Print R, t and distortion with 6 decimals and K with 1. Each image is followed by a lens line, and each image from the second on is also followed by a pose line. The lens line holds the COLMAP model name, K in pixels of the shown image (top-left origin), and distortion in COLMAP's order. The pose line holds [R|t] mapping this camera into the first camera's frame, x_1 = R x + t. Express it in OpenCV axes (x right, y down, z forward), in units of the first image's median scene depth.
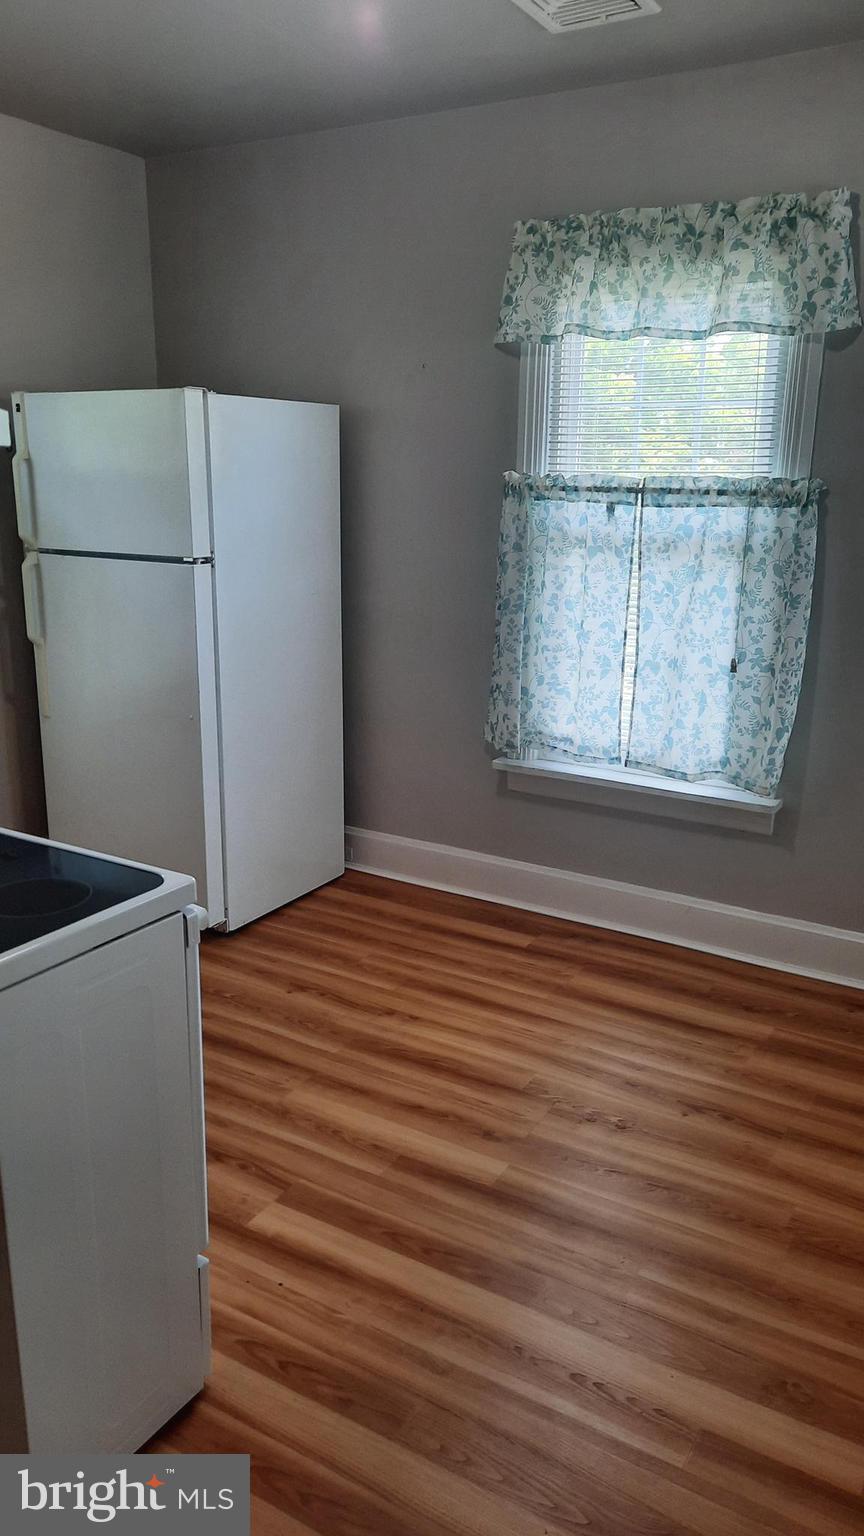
lens RADIAL K [[1154.5, 0, 391.8], [0, 1154.5, 800.8], [0, 0, 1]] dist [0.033823, -0.039047]
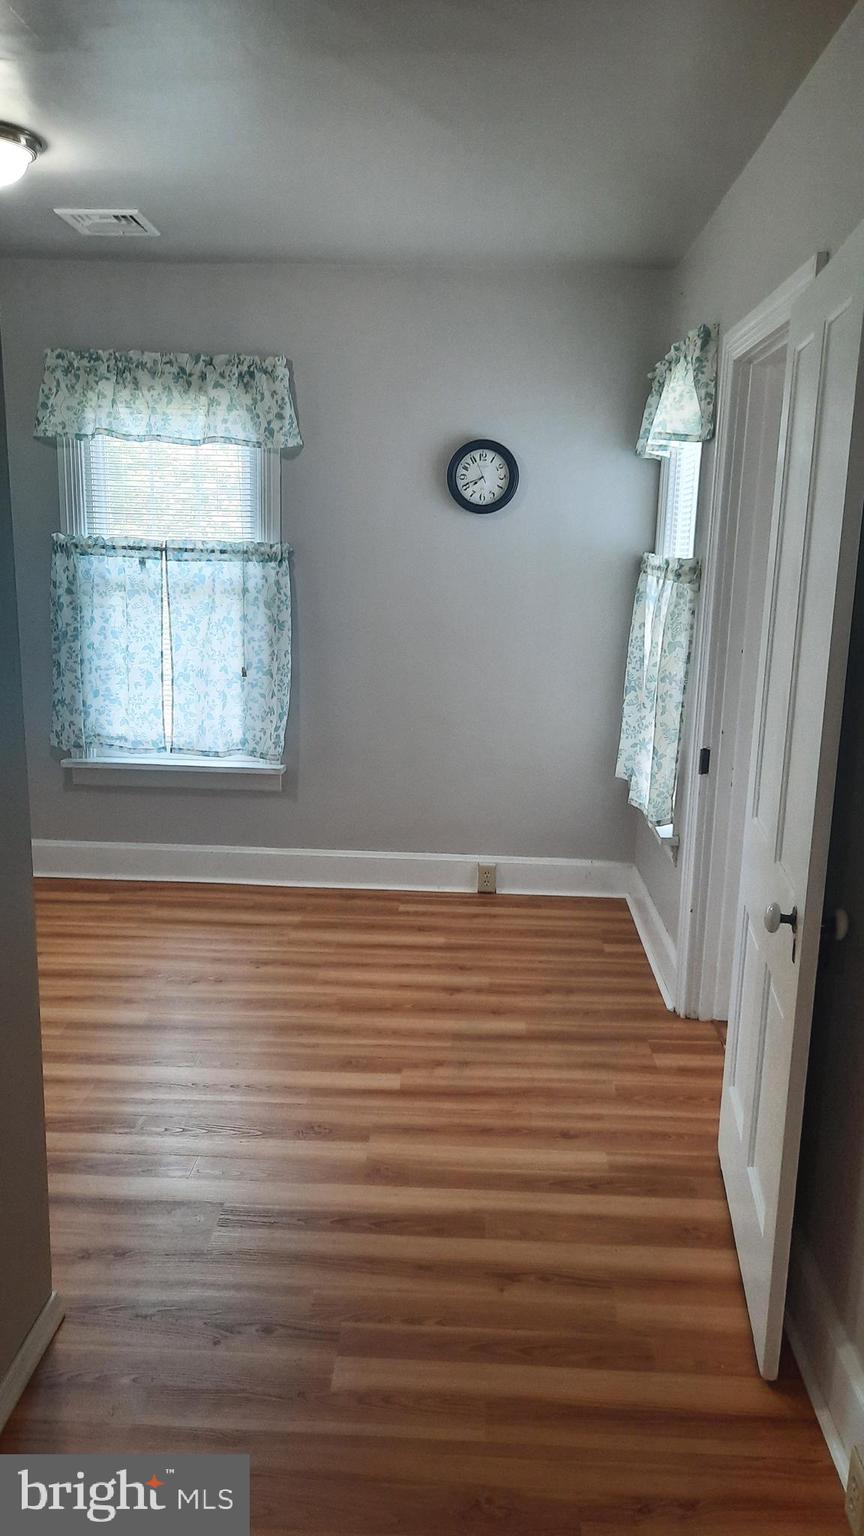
lens RADIAL K [[1154.5, 0, 432.6], [0, 1154.5, 769.9], [0, 0, 1]] dist [0.033823, -0.039047]
pose [[0.870999, -0.081289, 0.484513, -0.196290], [0.118234, 0.991914, -0.046128, 0.093593], [-0.476845, 0.097463, 0.873567, -0.329311]]
